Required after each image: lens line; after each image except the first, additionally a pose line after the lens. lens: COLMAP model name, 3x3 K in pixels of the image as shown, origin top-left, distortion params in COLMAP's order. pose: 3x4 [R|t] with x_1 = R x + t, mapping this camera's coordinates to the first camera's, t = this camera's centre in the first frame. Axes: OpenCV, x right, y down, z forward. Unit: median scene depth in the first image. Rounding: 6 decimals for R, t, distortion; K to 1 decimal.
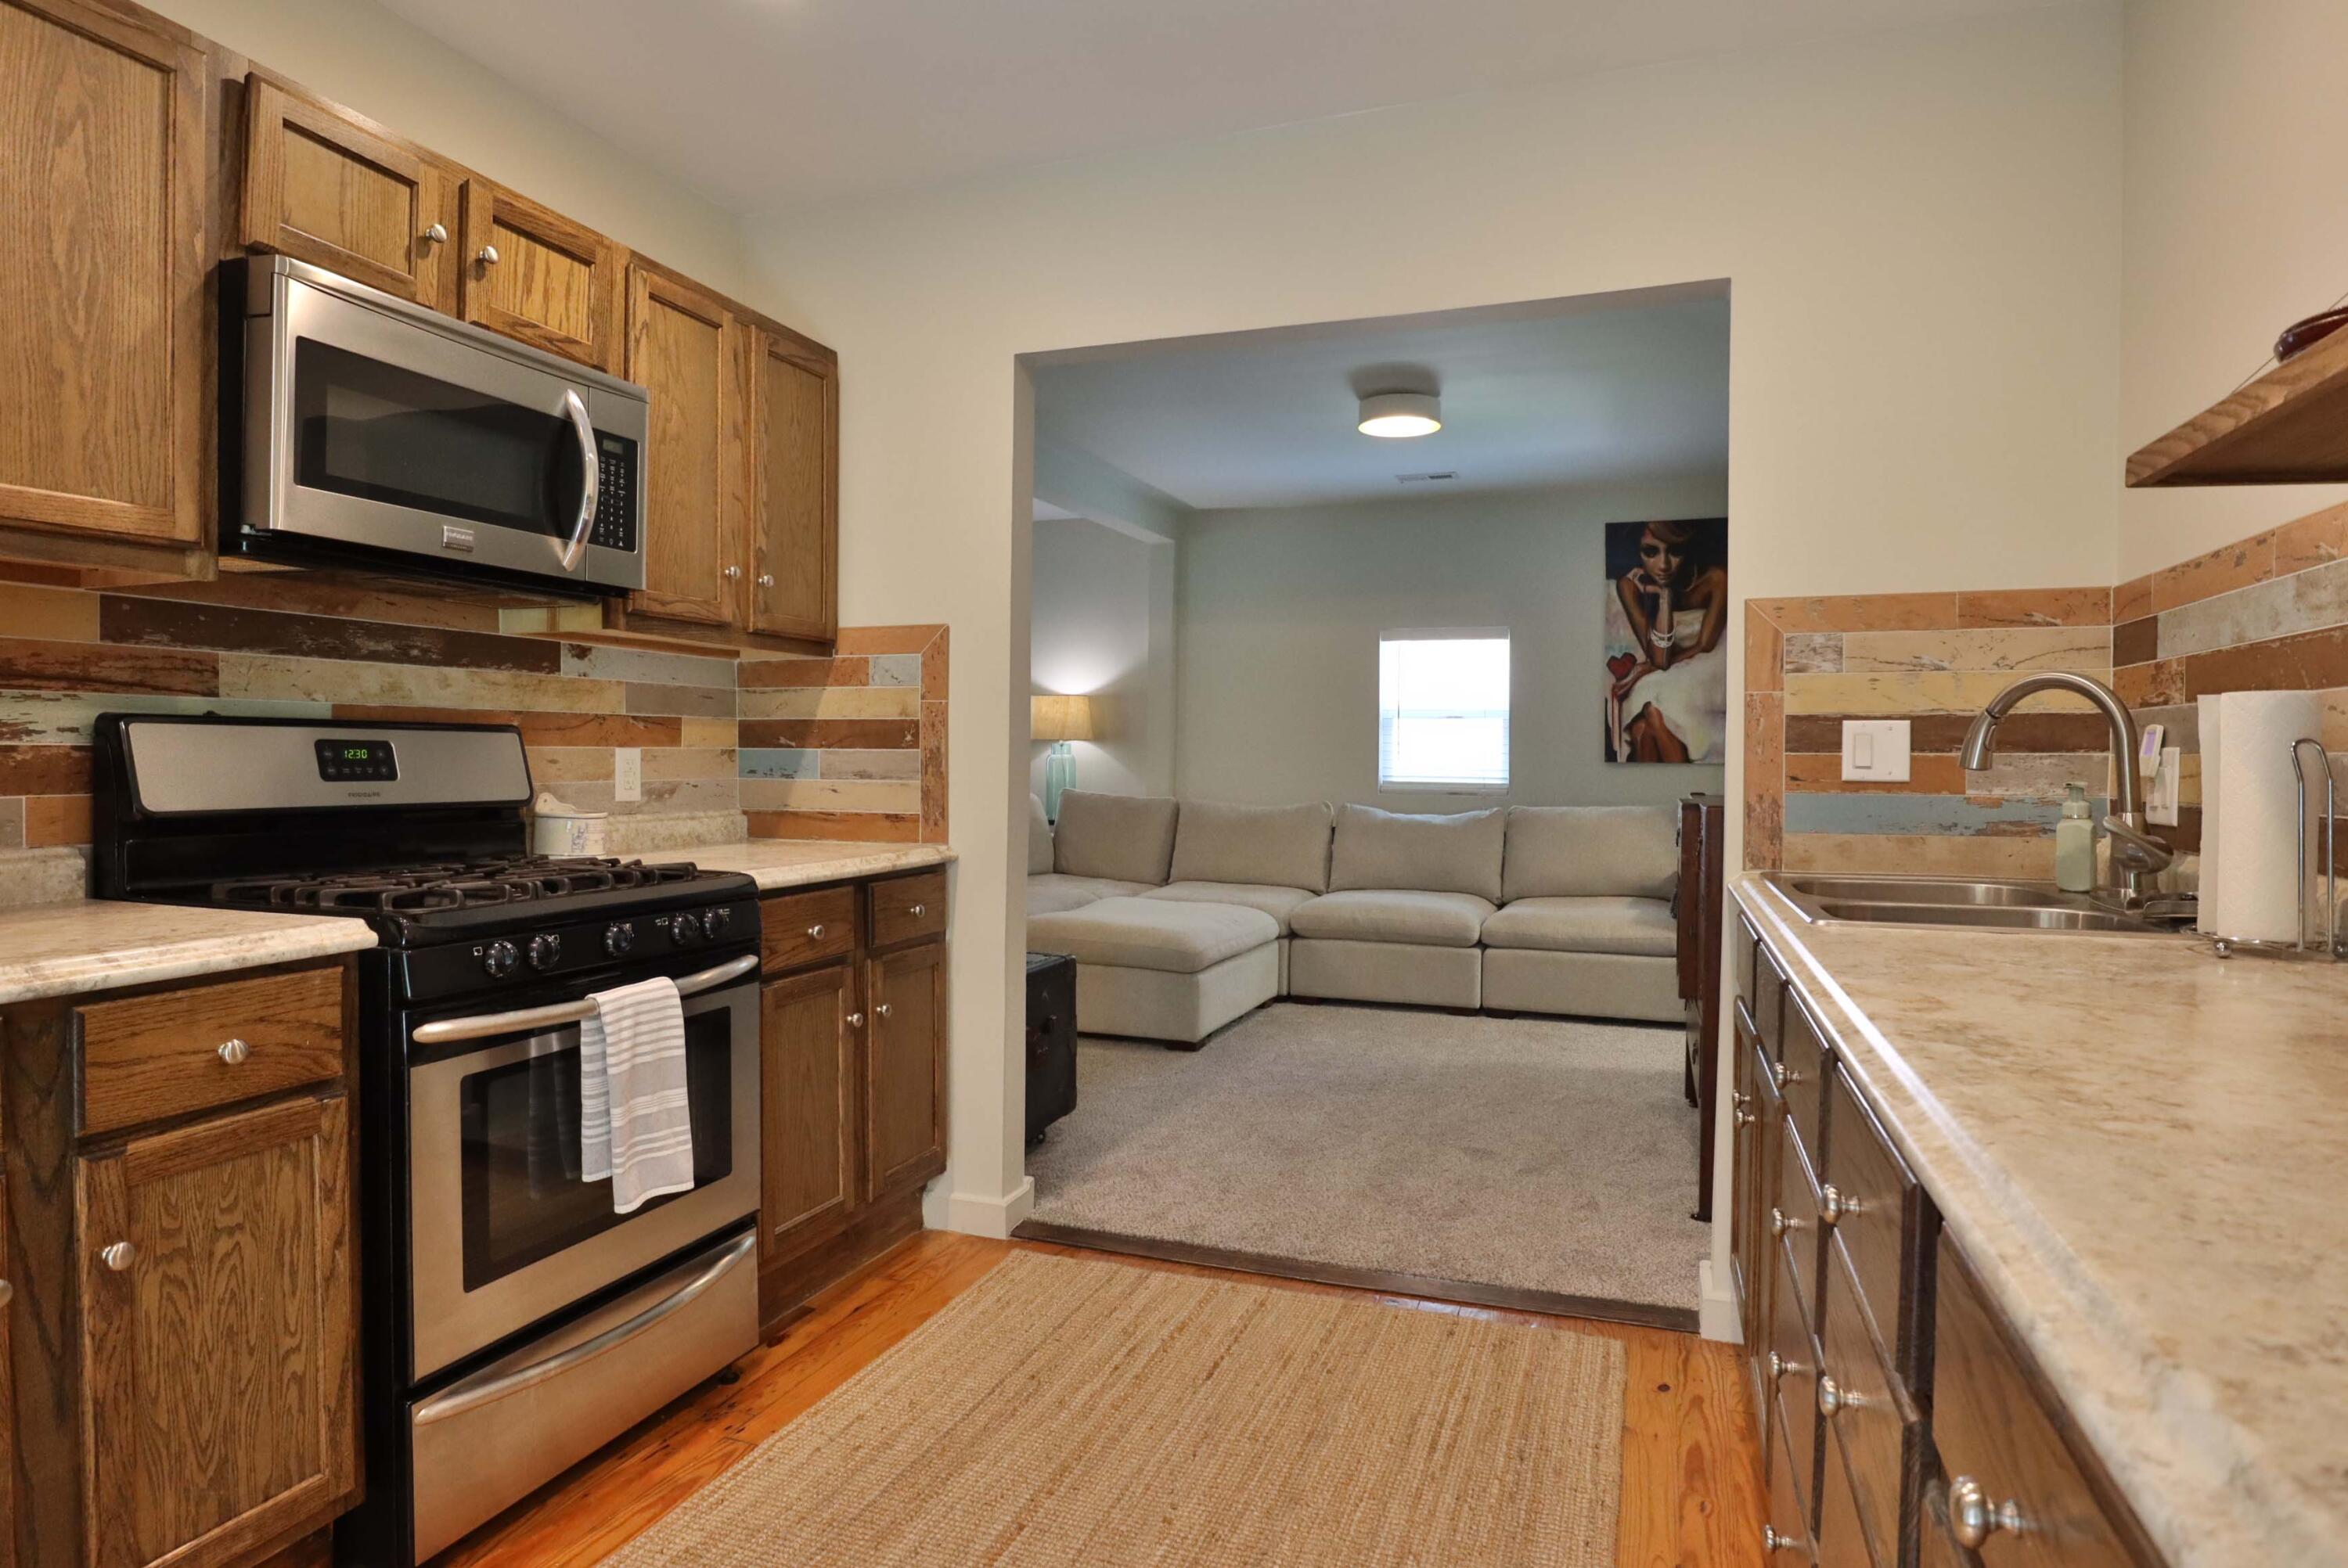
lens RADIAL K [[1318.9, 0, 1176.2], [0, 1318.9, 781.1], [0, 0, 1]] dist [-0.050647, 0.020333]
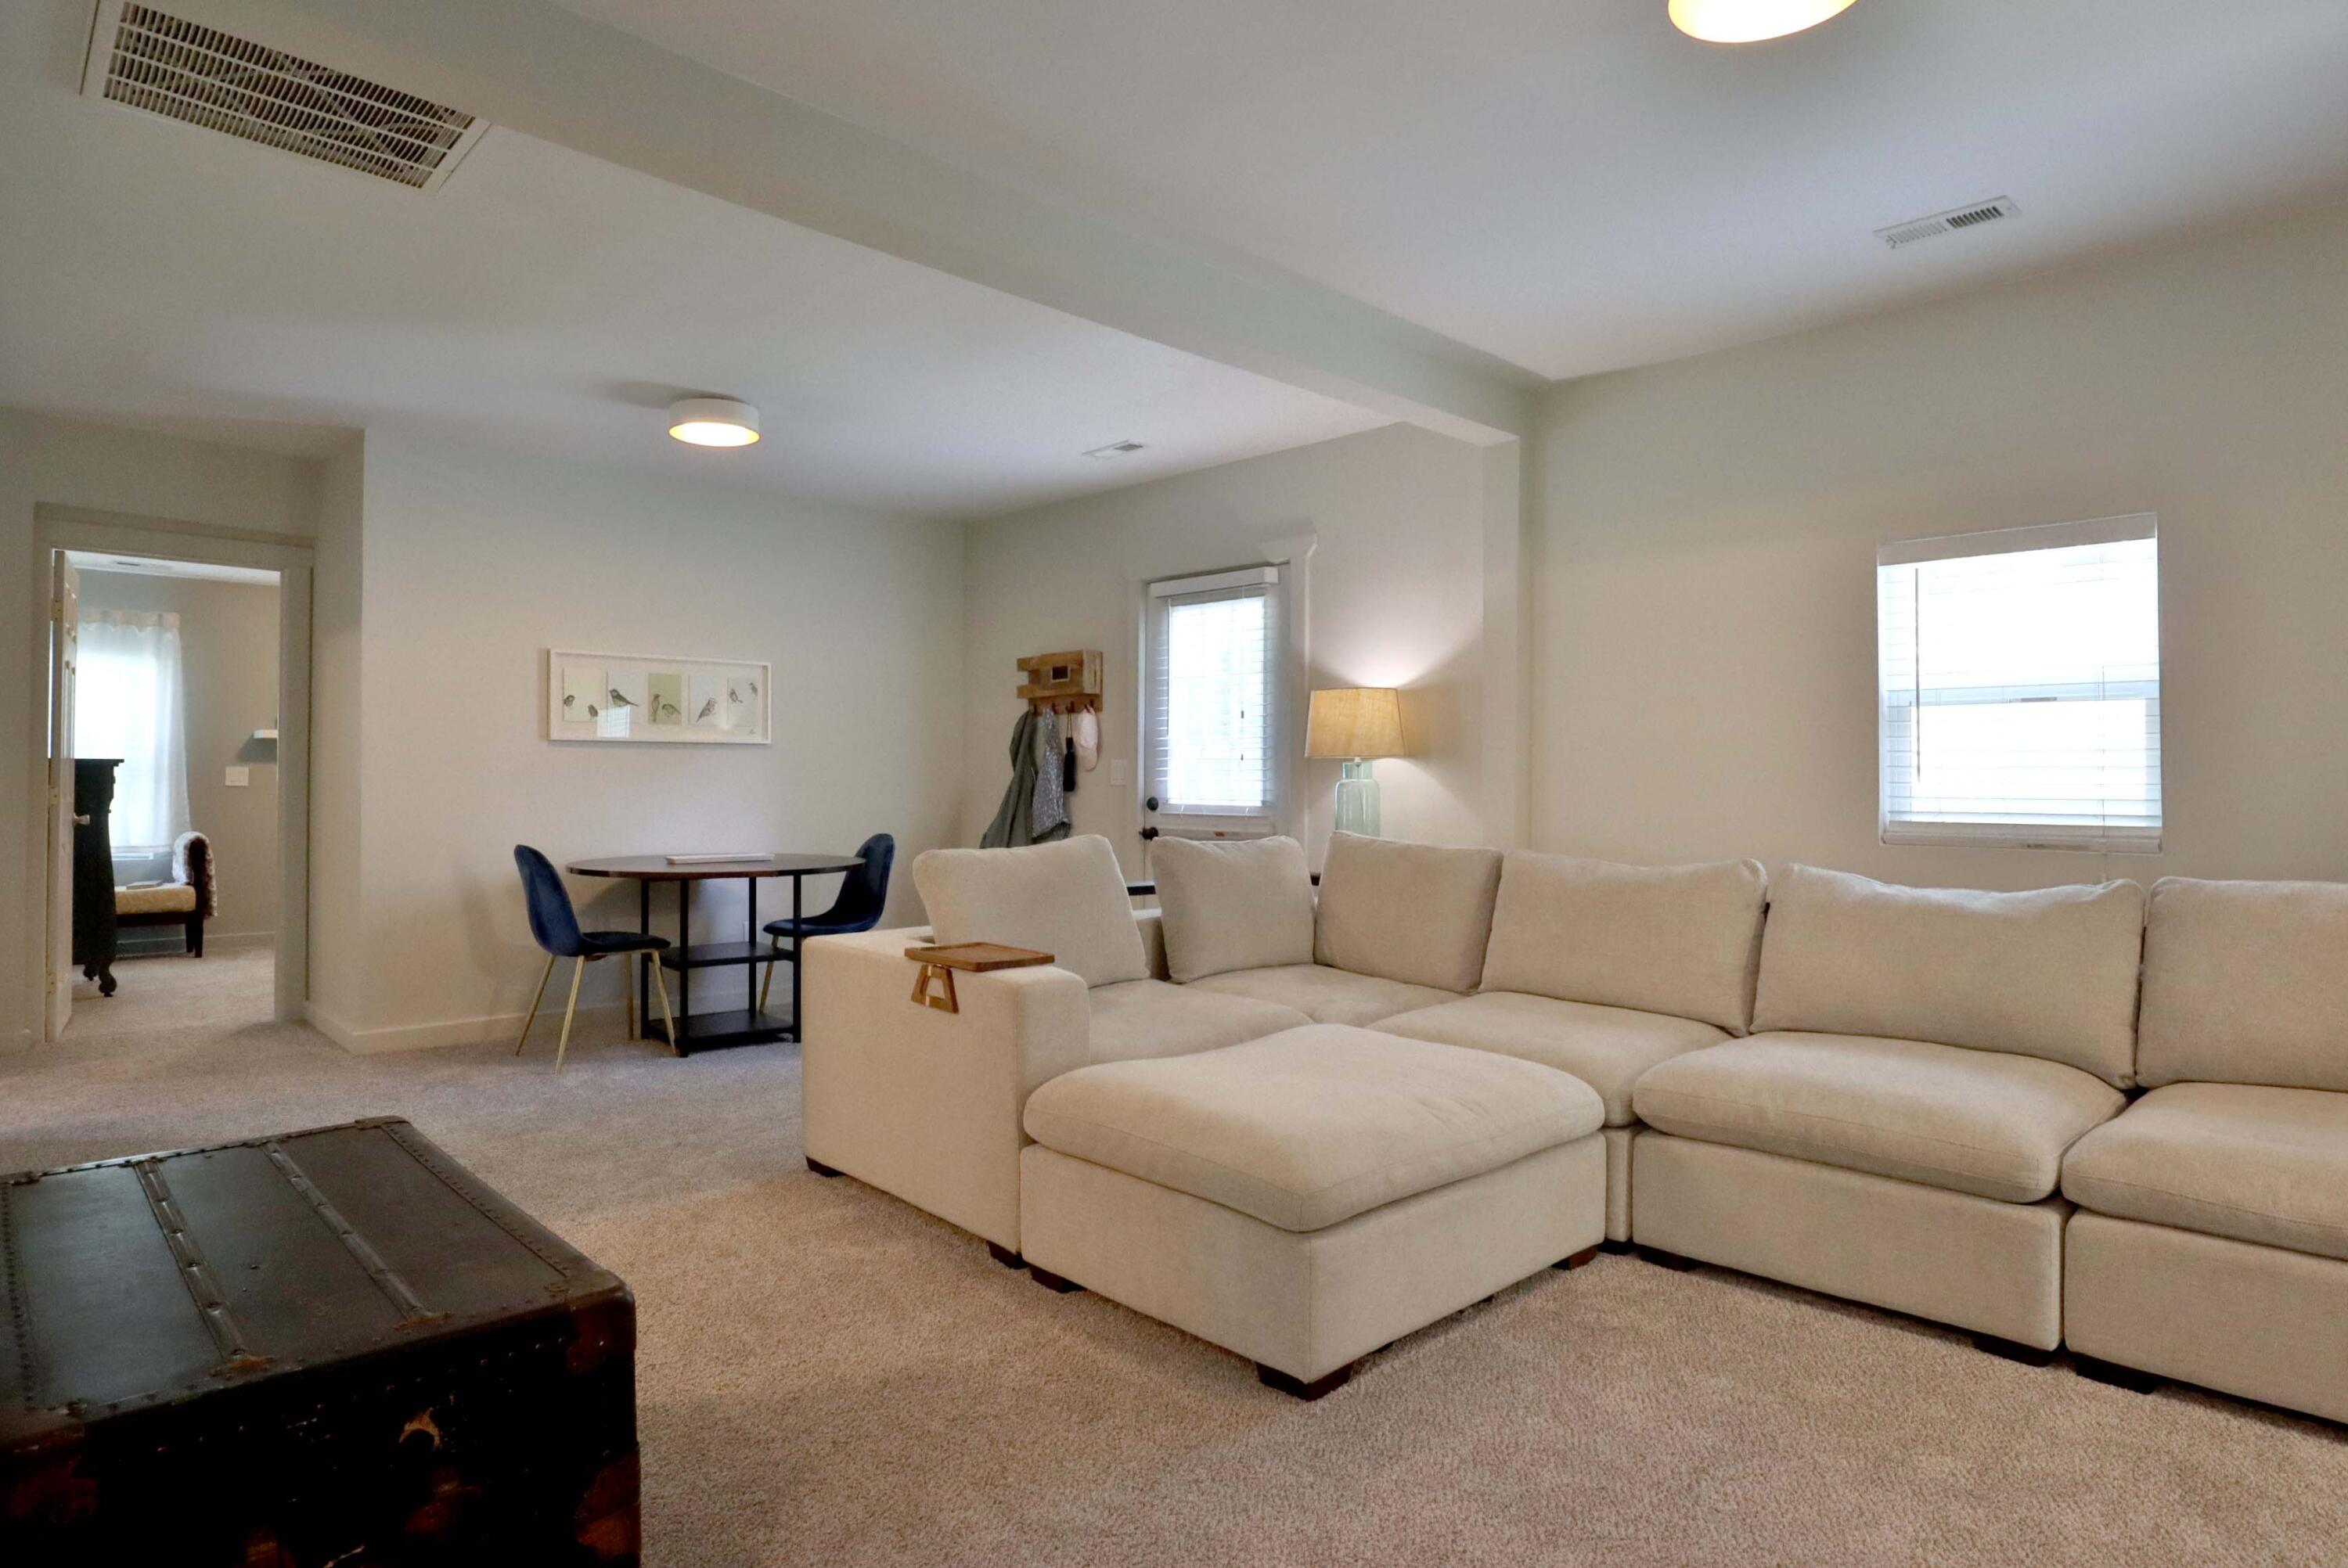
lens RADIAL K [[1318.9, 0, 1171.0], [0, 1318.9, 781.9], [0, 0, 1]] dist [-0.050647, 0.020333]
pose [[0.902212, -0.010406, -0.431167, 0.137471], [-0.000306, 0.999693, -0.024767, -0.003207], [0.431293, 0.022477, 0.901932, 0.440054]]
